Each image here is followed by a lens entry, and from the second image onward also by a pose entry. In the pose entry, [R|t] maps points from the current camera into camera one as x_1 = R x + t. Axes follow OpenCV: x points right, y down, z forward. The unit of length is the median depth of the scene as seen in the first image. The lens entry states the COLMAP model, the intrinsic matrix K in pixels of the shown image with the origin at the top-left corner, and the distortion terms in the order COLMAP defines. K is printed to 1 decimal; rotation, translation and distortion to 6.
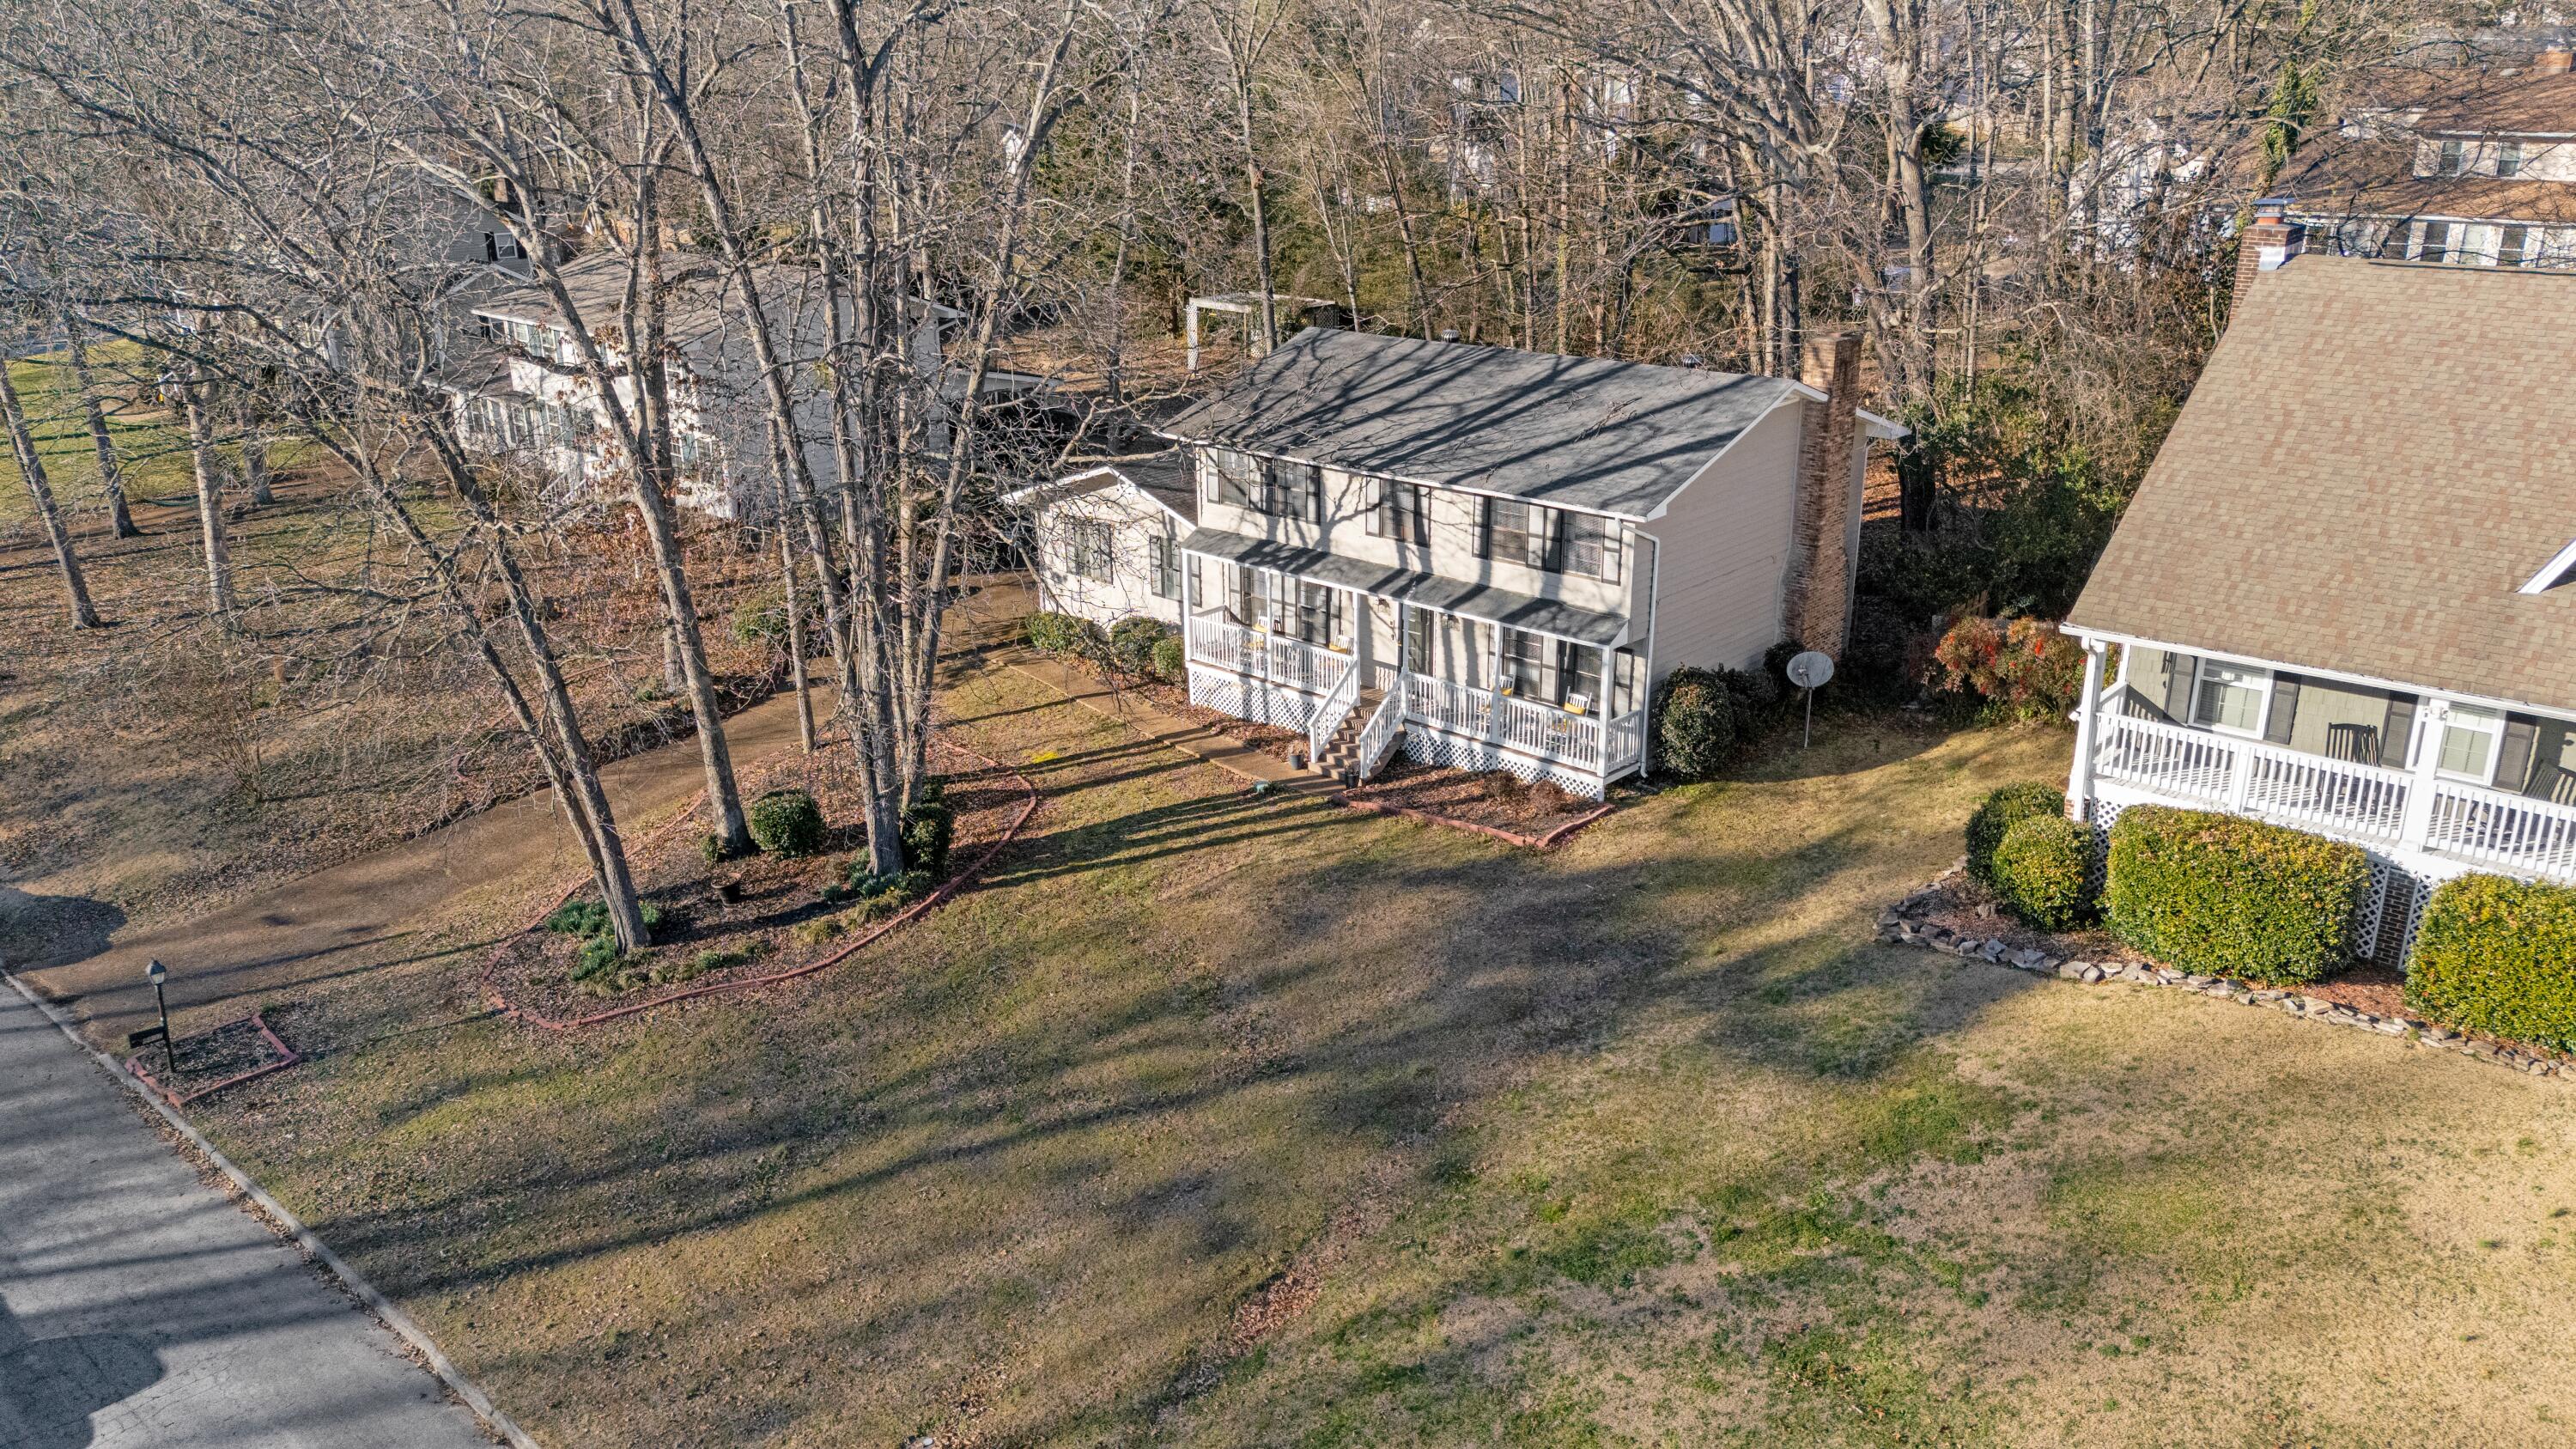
lens RADIAL K [[1912.9, 0, 1292.3], [0, 1912.9, 825.8], [0, 0, 1]] dist [0.073364, 0.000314]
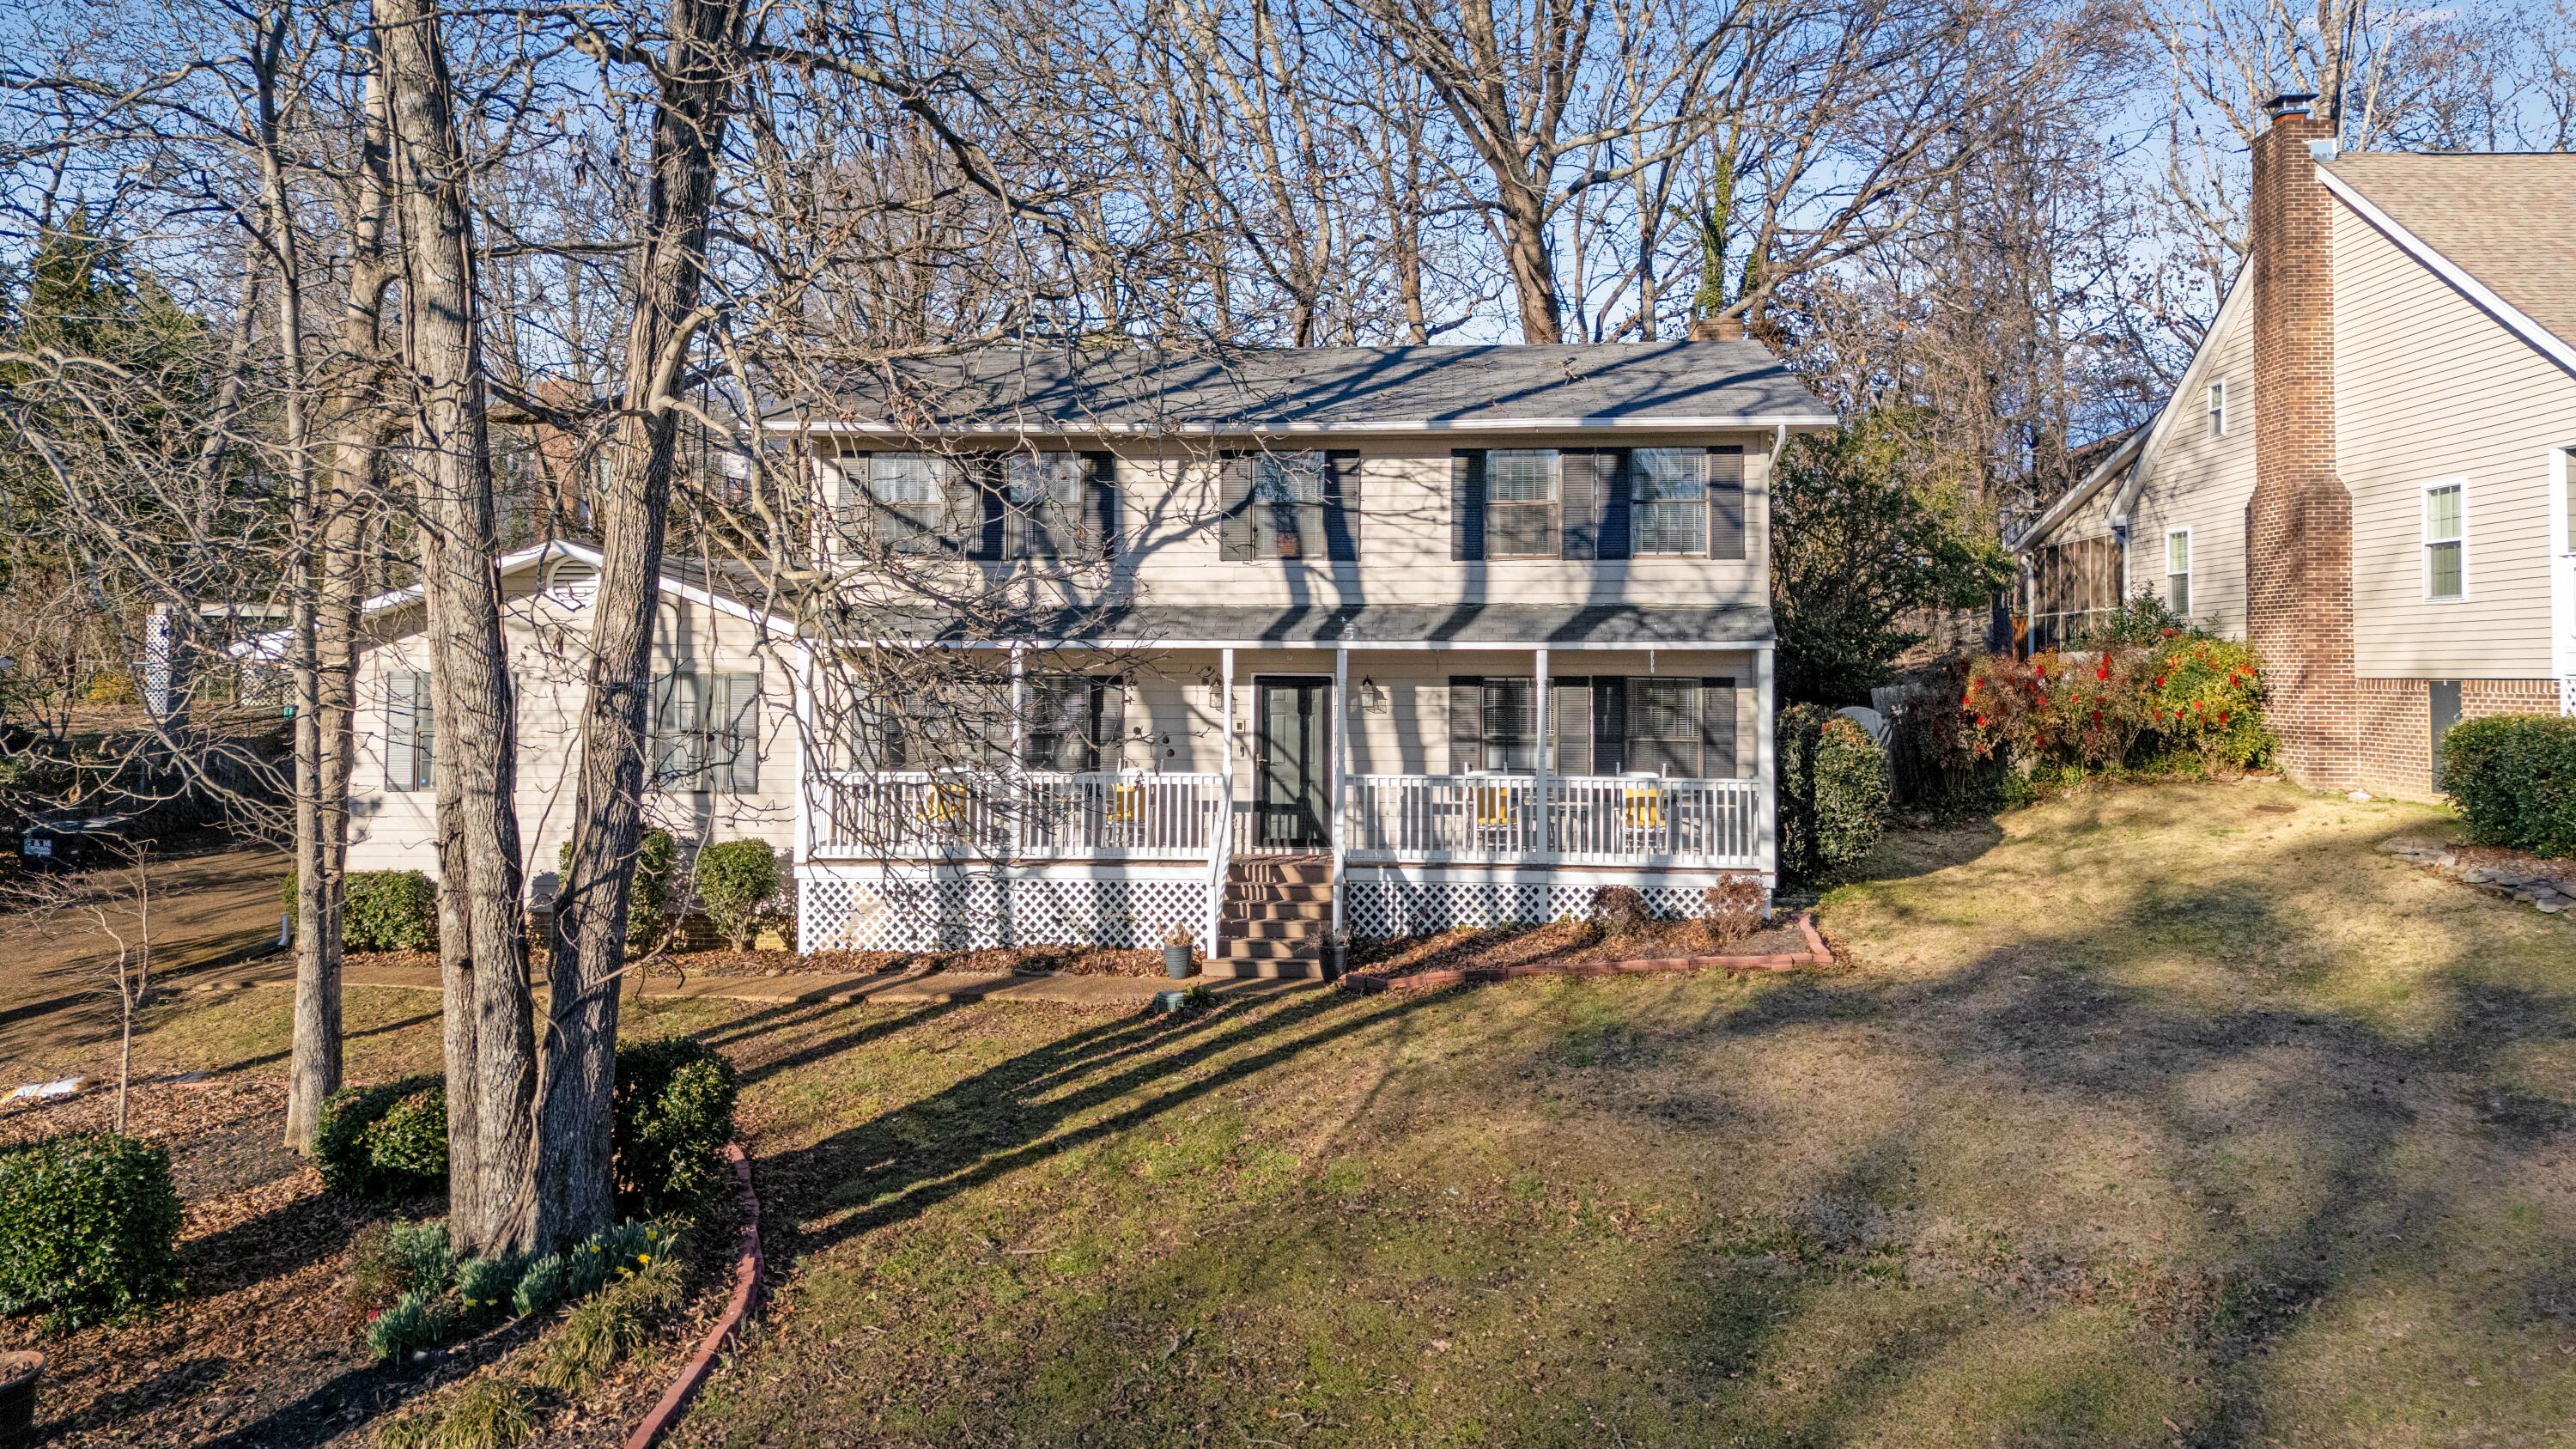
lens RADIAL K [[1973.7, 0, 1285.5], [0, 1973.7, 659.9], [0, 0, 1]] dist [0.060911, -0.000021]
pose [[0.786073, 0.012015, 0.618017, -0.310843], [0.228471, 0.923362, -0.308550, 0.063554], [-0.574361, 0.383742, 0.723085, 0.567442]]
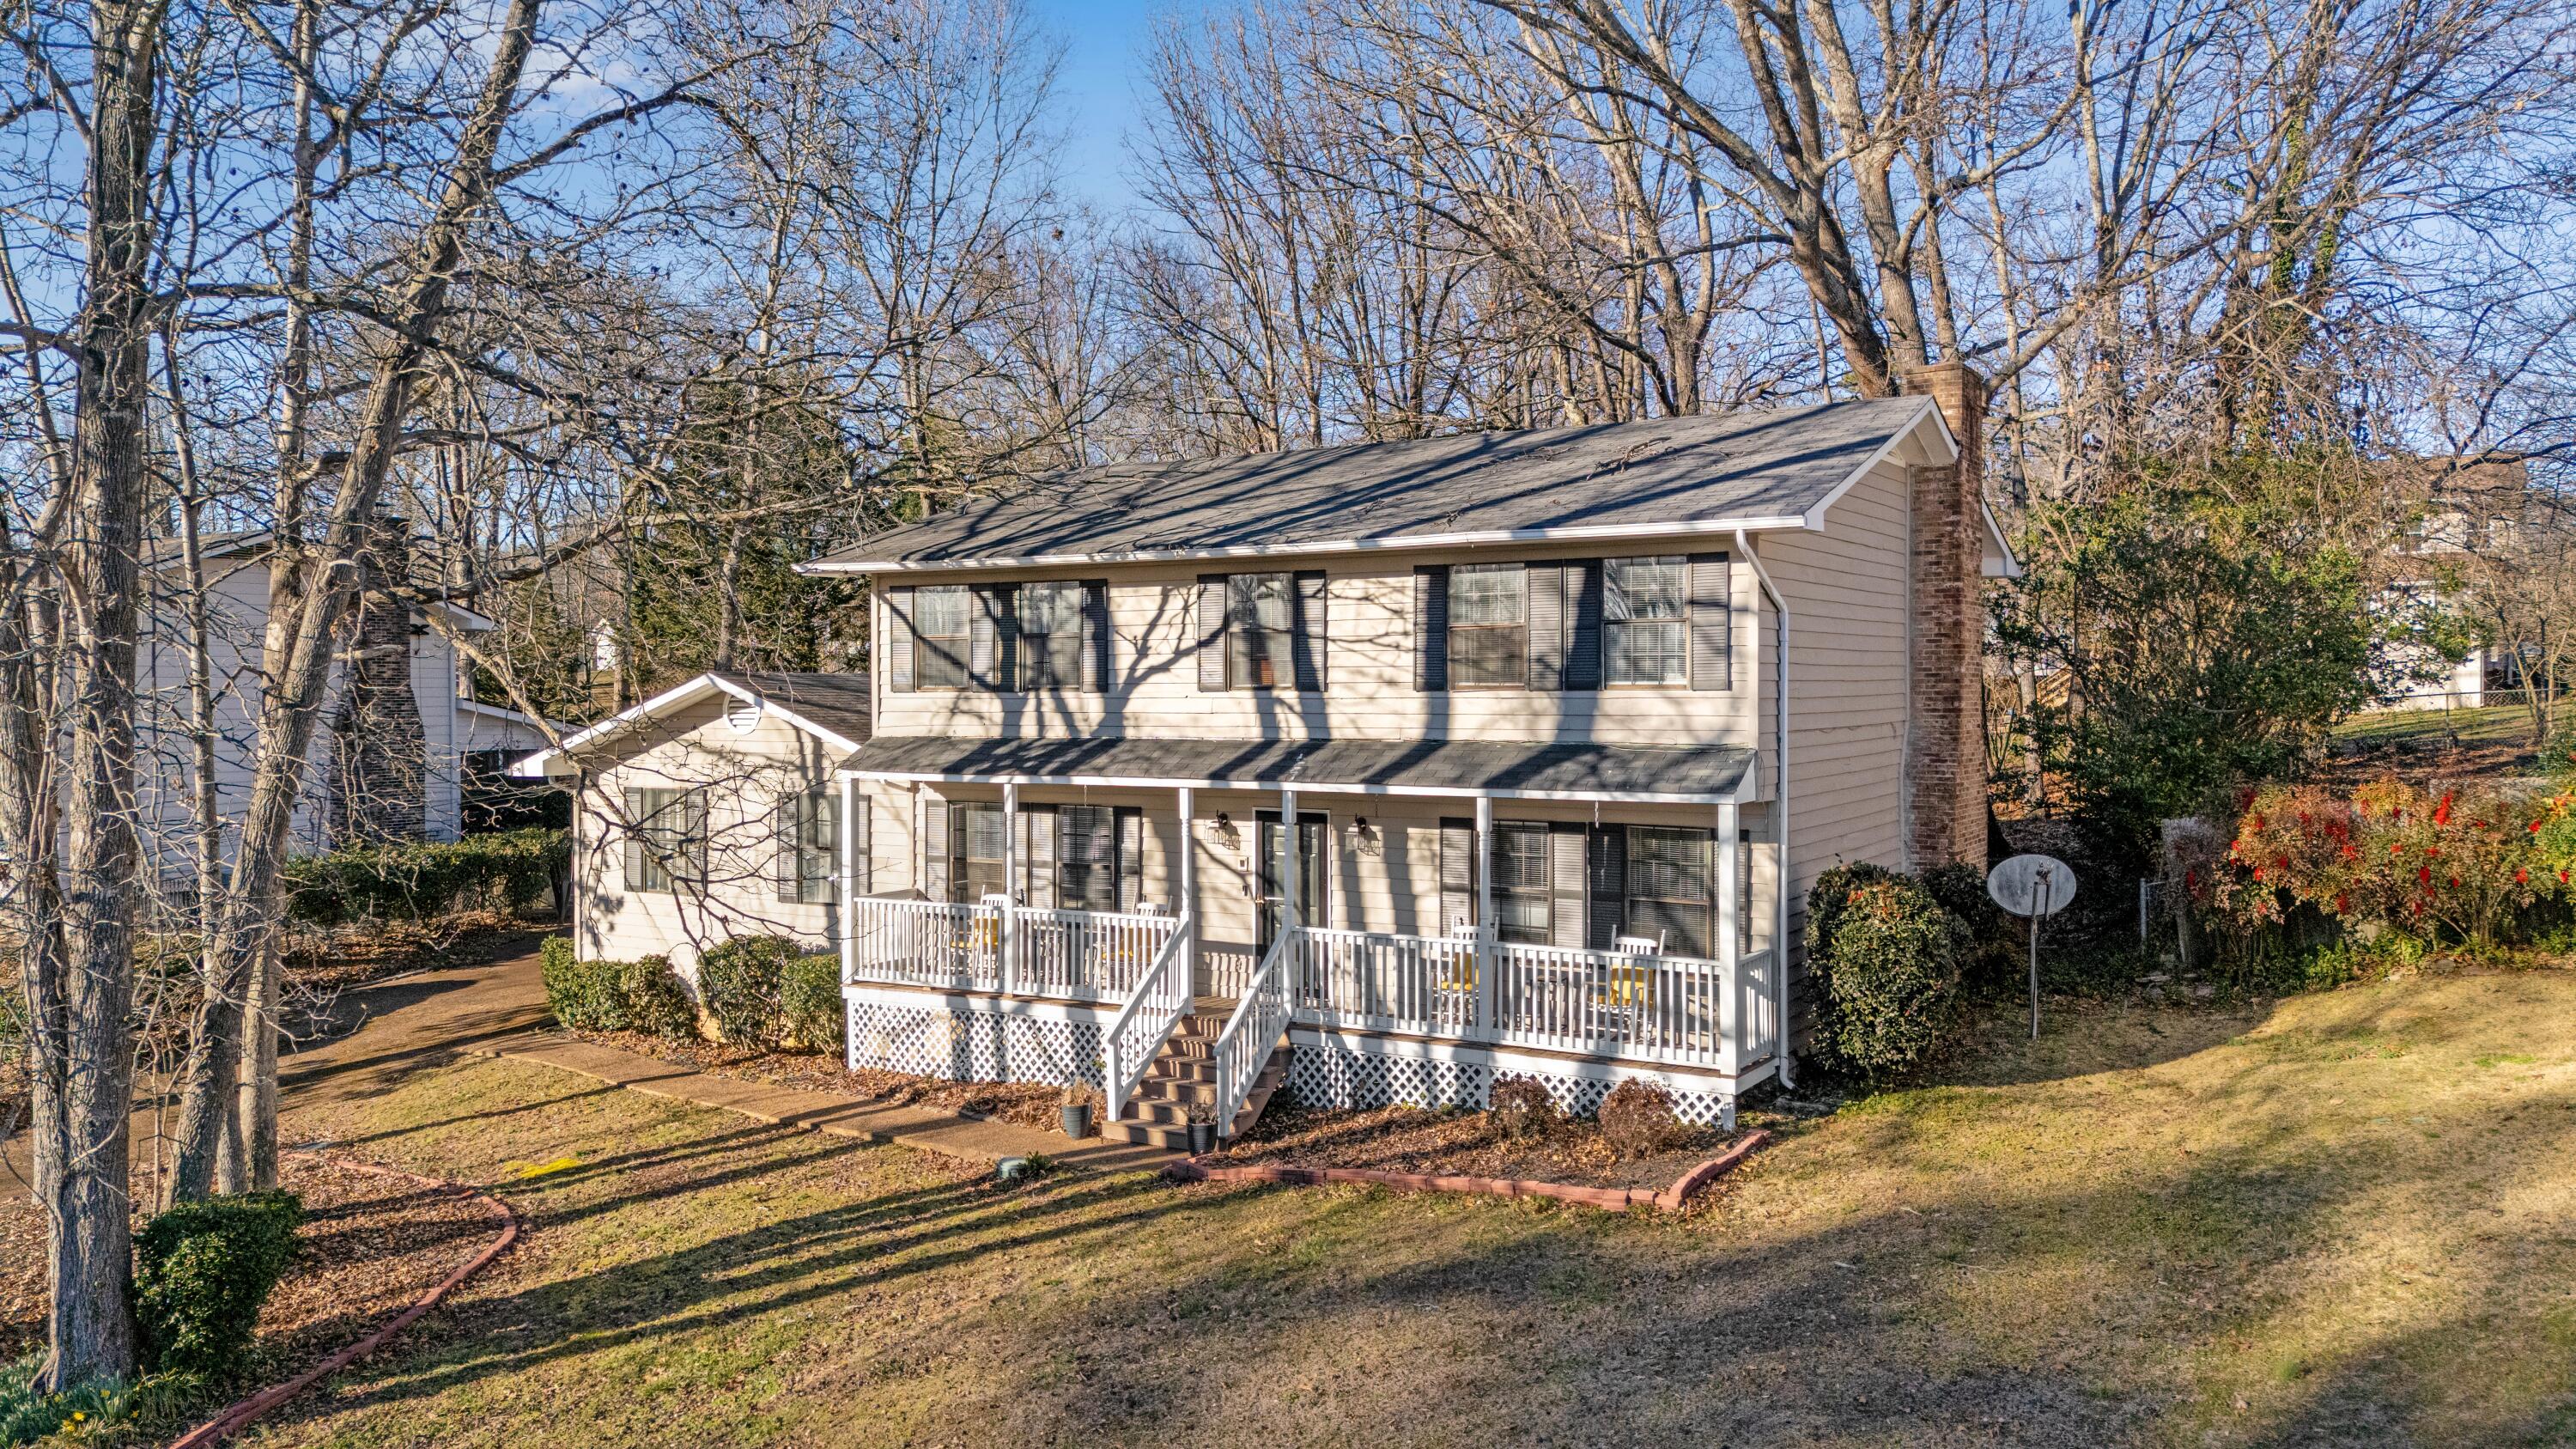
lens RADIAL K [[1927.0, 0, 1288.0], [0, 1927.0, 724.5], [0, 0, 1]] dist [0.051516, -0.046971]
pose [[0.980725, -0.000107, 0.195395, -0.042537], [0.071682, 0.930475, -0.359275, 0.055742], [-0.181772, 0.366356, 0.912547, 0.495143]]
